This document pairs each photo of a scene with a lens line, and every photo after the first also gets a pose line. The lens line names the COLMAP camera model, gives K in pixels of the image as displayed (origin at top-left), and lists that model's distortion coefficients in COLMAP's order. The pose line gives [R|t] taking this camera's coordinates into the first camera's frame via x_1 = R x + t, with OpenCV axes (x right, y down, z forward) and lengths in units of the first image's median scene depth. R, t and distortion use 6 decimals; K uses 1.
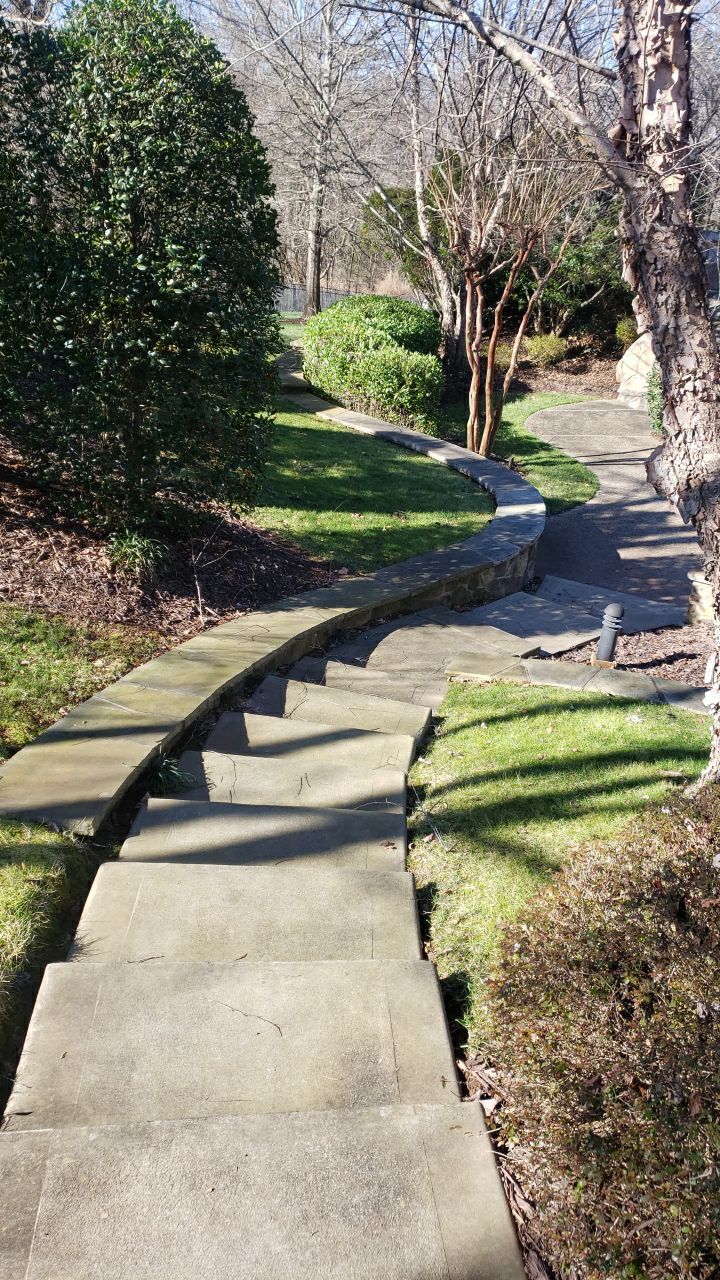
lens RADIAL K [[988.7, 0, 360.0], [0, 988.7, 640.0], [0, 0, 1]] dist [0.005934, 0.003953]
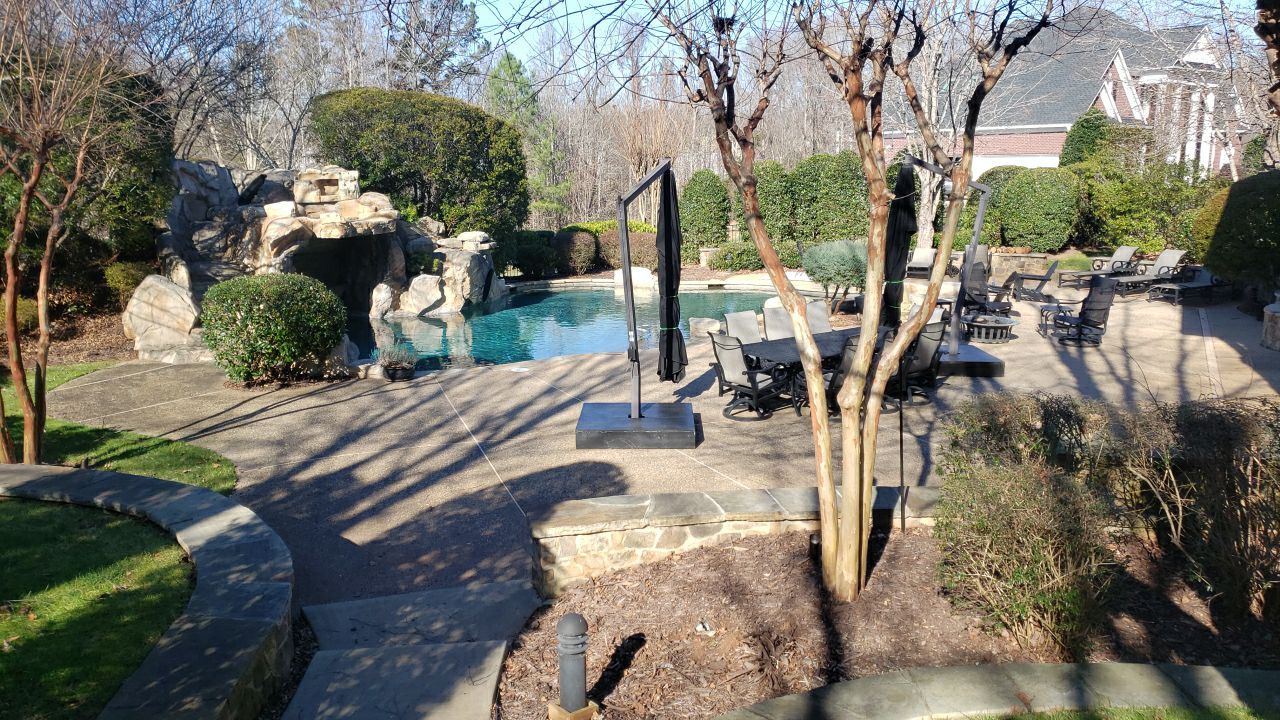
lens RADIAL K [[988.7, 0, 640.0], [0, 988.7, 360.0], [0, 0, 1]] dist [0.005934, 0.003953]
pose [[0.656500, -0.202174, 0.726728, -0.088223], [0.356385, 0.932240, -0.062598, -0.087833], [-0.664829, 0.300091, 0.684067, 0.339330]]
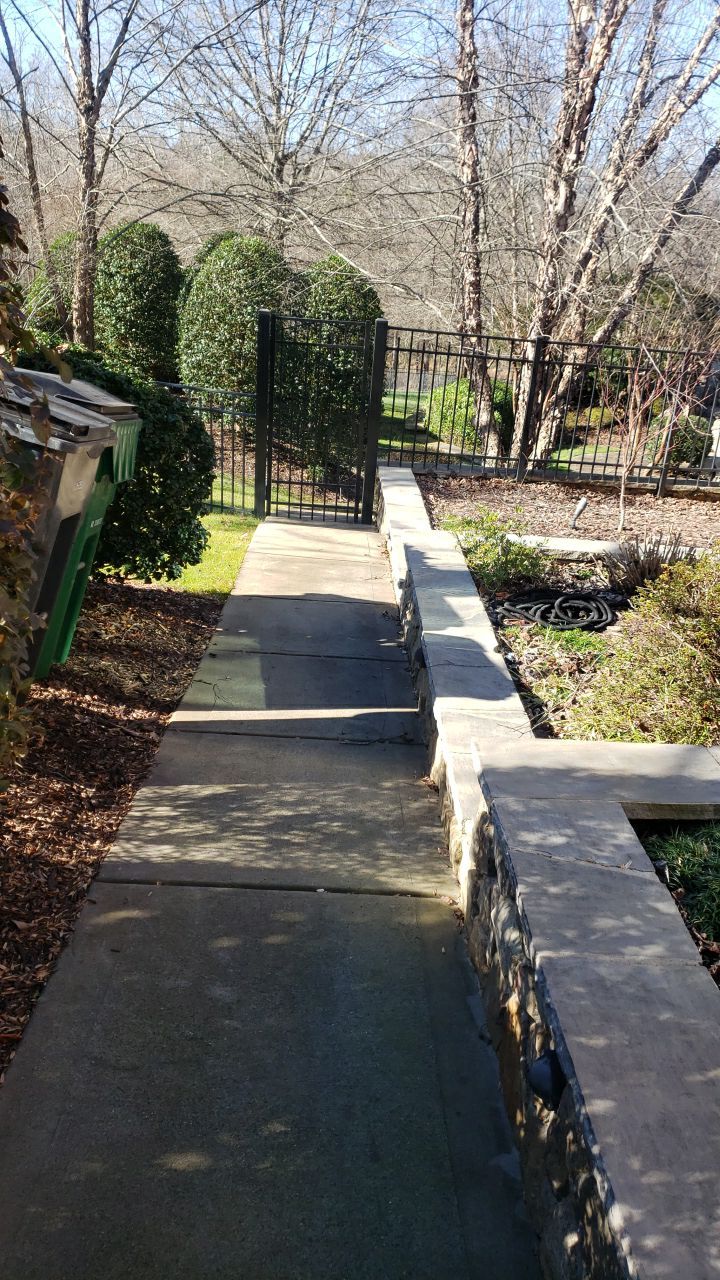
lens RADIAL K [[988.7, 0, 360.0], [0, 988.7, 640.0], [0, 0, 1]] dist [0.005934, 0.003953]
pose [[0.984185, 0.063833, -0.165246, 0.175715], [-0.077280, 0.994088, -0.076264, 0.289463], [0.159401, 0.087828, 0.983299, -0.778444]]
